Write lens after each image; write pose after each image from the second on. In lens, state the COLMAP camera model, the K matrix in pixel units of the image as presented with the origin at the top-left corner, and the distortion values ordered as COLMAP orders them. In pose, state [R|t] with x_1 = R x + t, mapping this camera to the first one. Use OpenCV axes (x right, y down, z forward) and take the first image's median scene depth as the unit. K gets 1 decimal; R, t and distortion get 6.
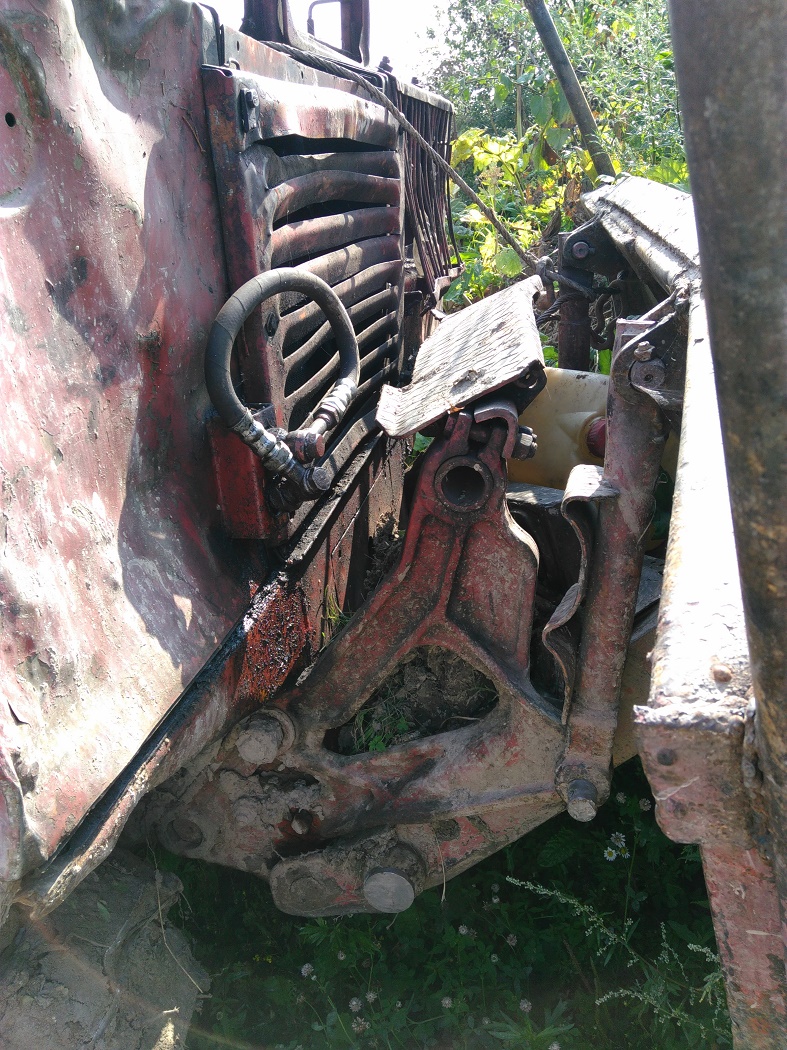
lens RADIAL K [[848.1, 0, 392.9], [0, 848.1, 496.6], [0, 0, 1]] dist [0.090798, -0.122642]
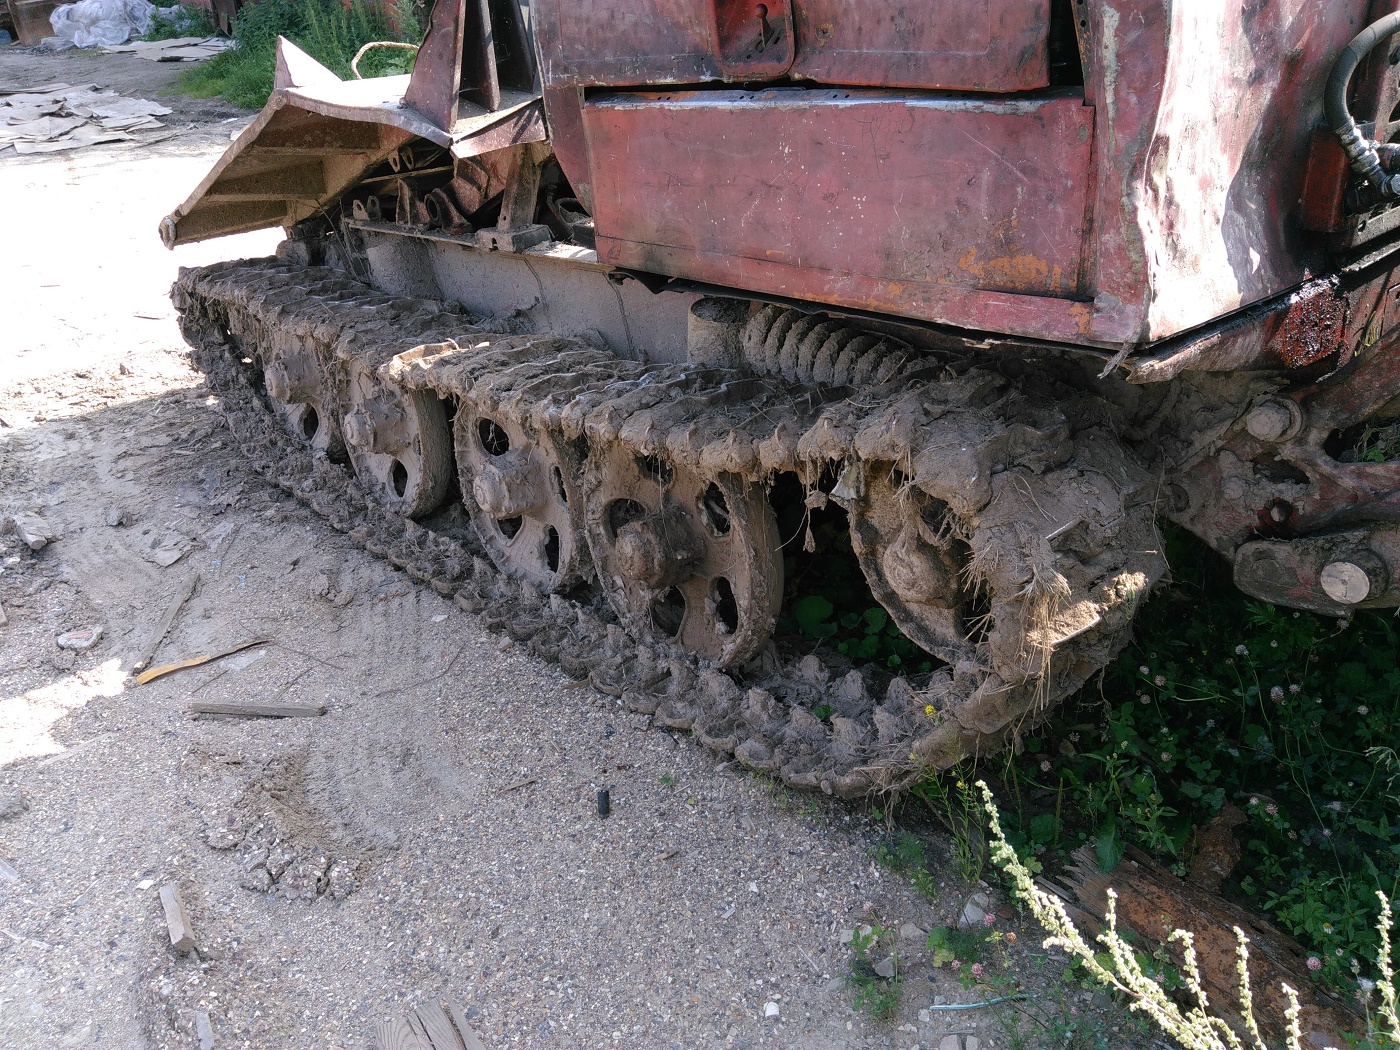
lens RADIAL K [[1093.5, 0, 686.3], [0, 1093.5, 533.0], [0, 0, 1]] dist [0.092534, -0.077167]
pose [[0.769652, 0.290212, -0.568694, 0.184033], [-0.197445, 0.955249, 0.220261, 0.291672], [0.607167, -0.057239, 0.792510, -0.907262]]
